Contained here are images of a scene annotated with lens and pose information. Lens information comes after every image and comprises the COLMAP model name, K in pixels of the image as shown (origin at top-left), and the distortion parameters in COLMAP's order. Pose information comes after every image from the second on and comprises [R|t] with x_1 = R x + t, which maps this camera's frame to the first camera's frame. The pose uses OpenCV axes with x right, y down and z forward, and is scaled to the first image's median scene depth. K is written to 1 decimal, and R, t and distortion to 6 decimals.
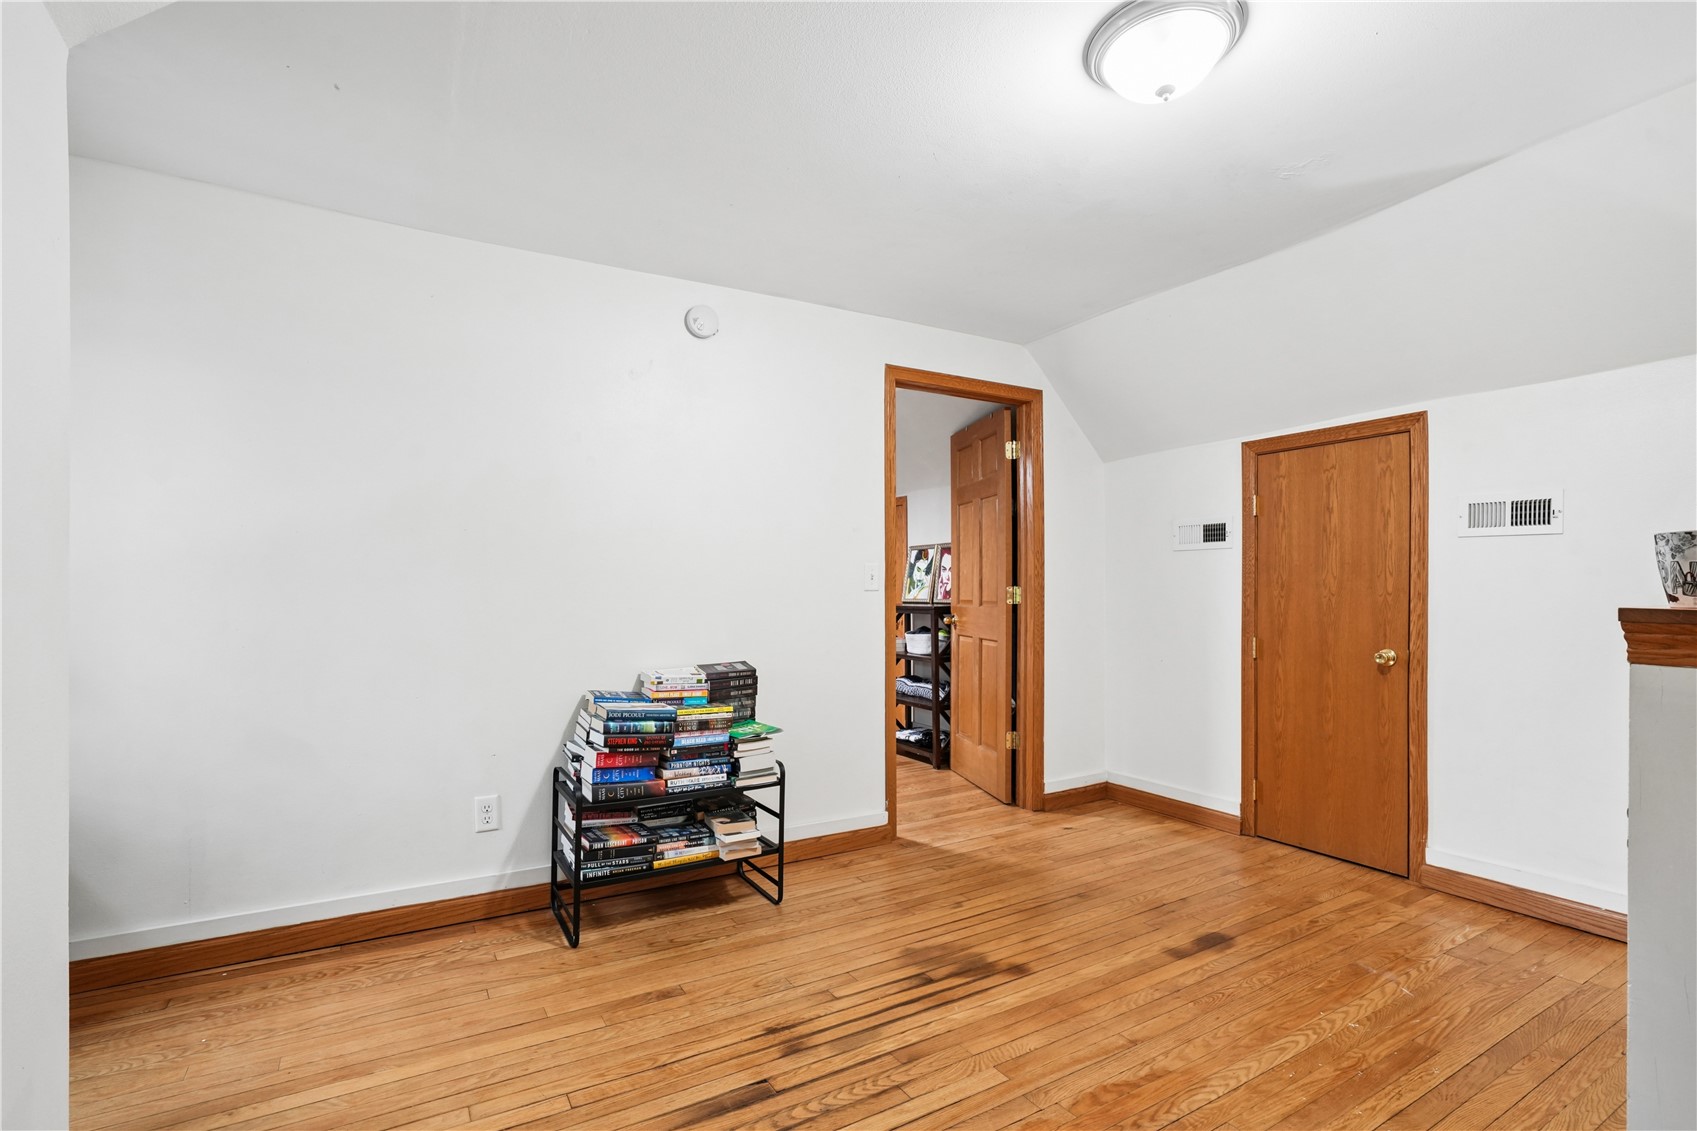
lens RADIAL K [[784.6, 0, 848.5], [0, 784.6, 571.4], [0, 0, 1]] dist [-0.054781, 0.022164]
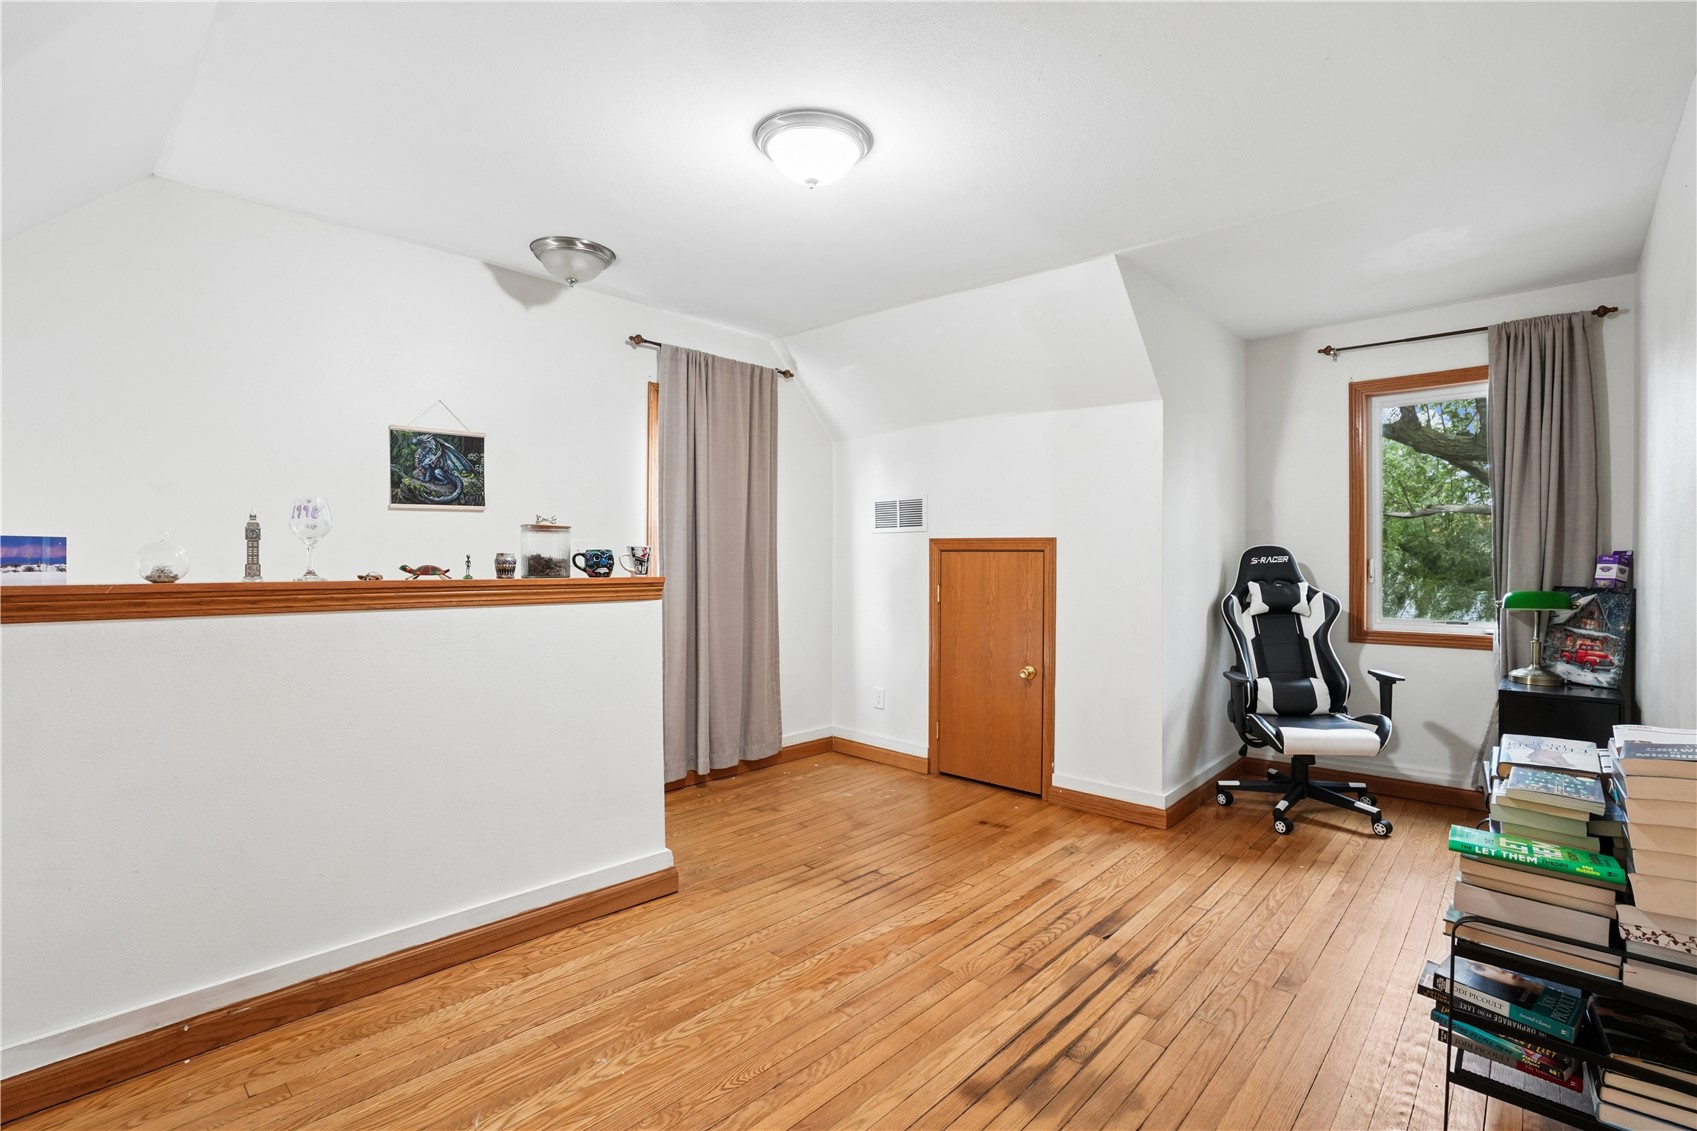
lens RADIAL K [[784.6, 0, 848.5], [0, 784.6, 571.4], [0, 0, 1]] dist [-0.054781, 0.022164]
pose [[-0.958018, 0.009477, -0.286553, 0.674024], [0.008205, 0.999950, 0.005638, 0.007778], [0.286592, 0.003050, -0.958048, 2.071280]]
